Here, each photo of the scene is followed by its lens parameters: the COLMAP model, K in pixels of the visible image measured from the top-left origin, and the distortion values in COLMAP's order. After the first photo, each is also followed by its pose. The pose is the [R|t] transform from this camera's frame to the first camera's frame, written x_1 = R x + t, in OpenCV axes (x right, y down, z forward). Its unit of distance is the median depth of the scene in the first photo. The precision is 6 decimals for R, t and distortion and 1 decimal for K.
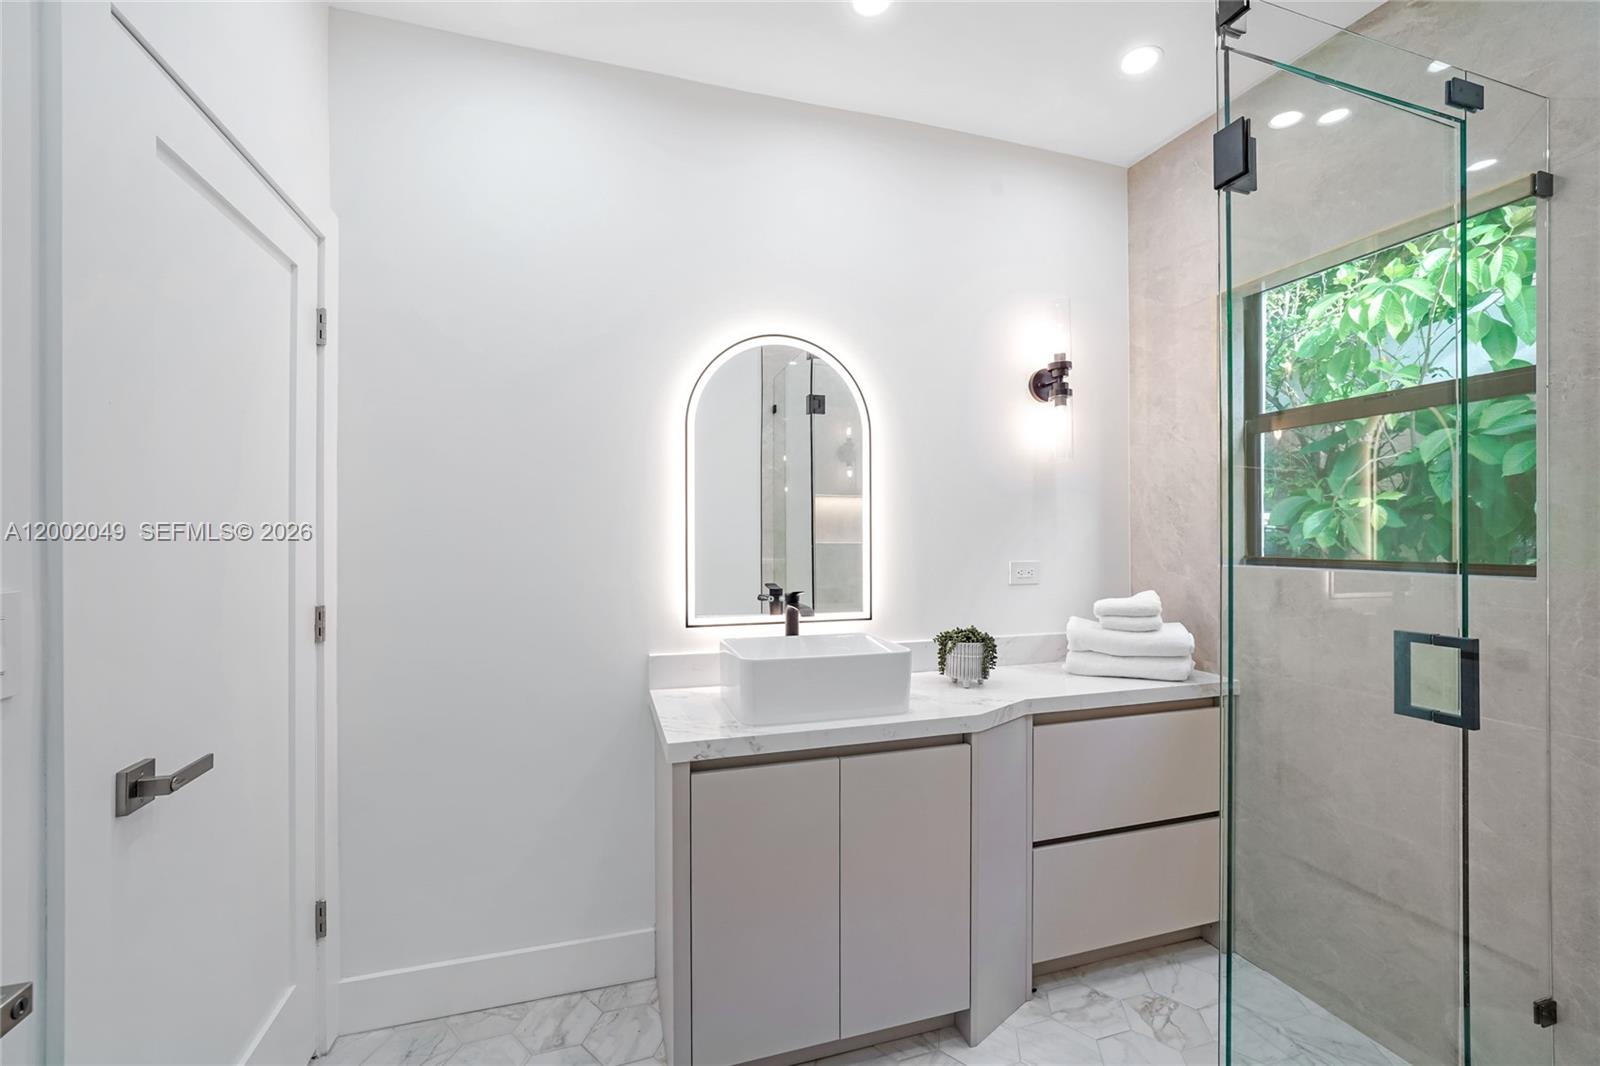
lens RADIAL K [[658.4, 0, 800.9], [0, 658.4, 533.3], [0, 0, 1]] dist [-0.000163, 0.000267]
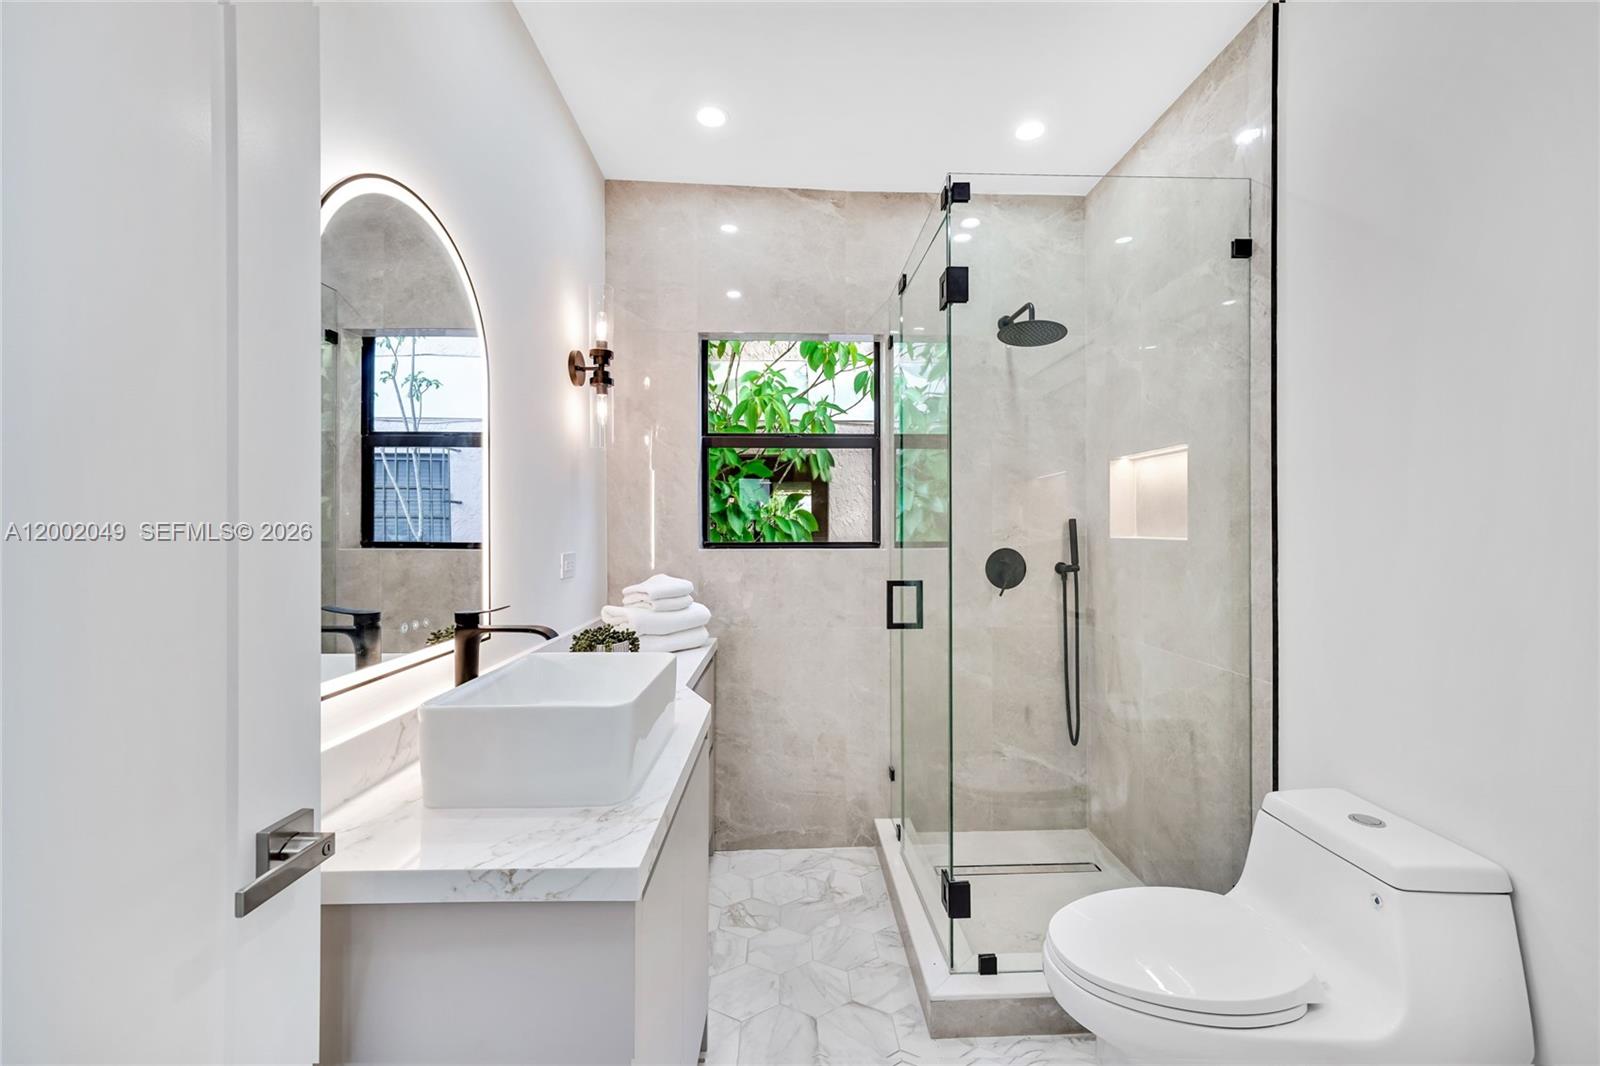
lens RADIAL K [[649.5, 0, 799.6], [0, 649.5, 530.7], [0, 0, 1]] dist [0.003006, 0.000365]
pose [[0.279839, -0.001623, 0.960046, -0.472574], [0.000360, 0.999999, 0.001586, 0.010321], [-0.960047, -0.000098, 0.279839, 0.456205]]
